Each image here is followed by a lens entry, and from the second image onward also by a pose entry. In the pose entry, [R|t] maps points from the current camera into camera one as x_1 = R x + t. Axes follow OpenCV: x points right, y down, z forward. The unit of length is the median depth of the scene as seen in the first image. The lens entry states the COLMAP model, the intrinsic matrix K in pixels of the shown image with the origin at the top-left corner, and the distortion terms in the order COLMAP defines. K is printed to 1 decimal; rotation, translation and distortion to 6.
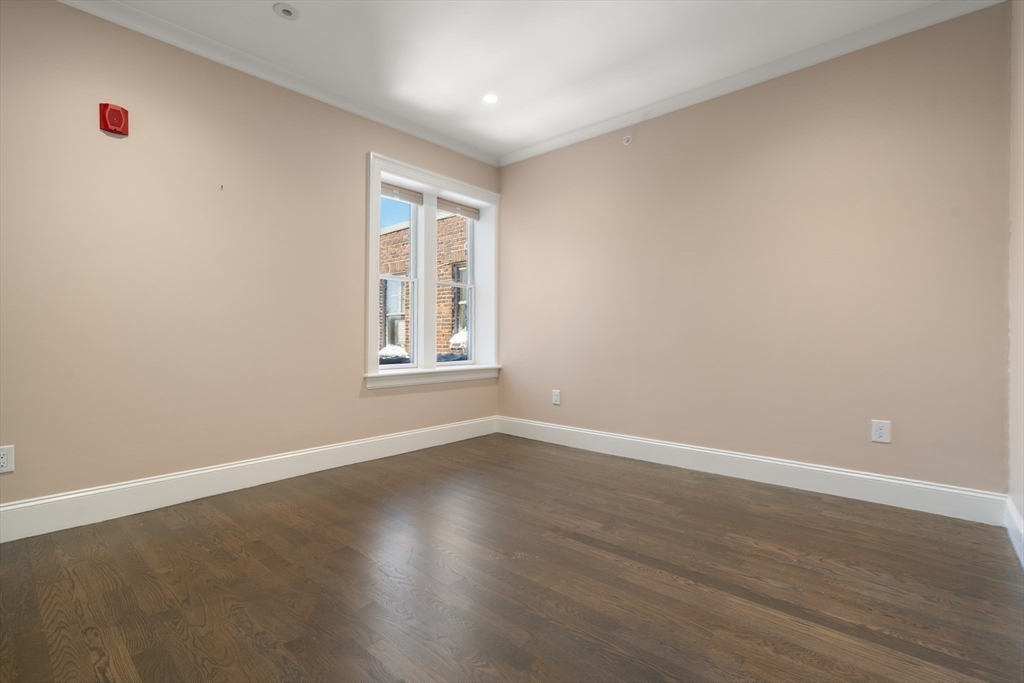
lens RADIAL K [[472.1, 0, 503.3], [0, 472.1, 337.2], [0, 0, 1]] dist [-0.002122, -0.001181]
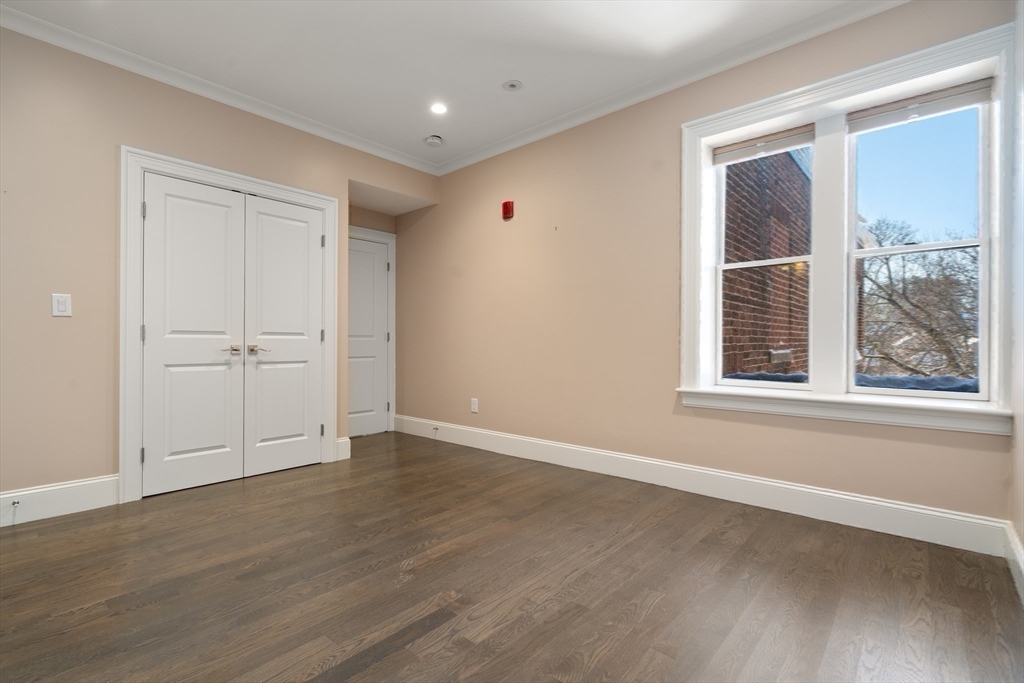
lens RADIAL K [[472.1, 0, 511.3], [0, 472.1, 343.3], [0, 0, 1]] dist [-0.002122, -0.001181]
pose [[0.007083, -0.000255, -0.999975, 0.809932], [-0.003565, 0.999994, -0.000280, -0.001202], [0.999969, 0.003567, 0.007082, 1.002381]]
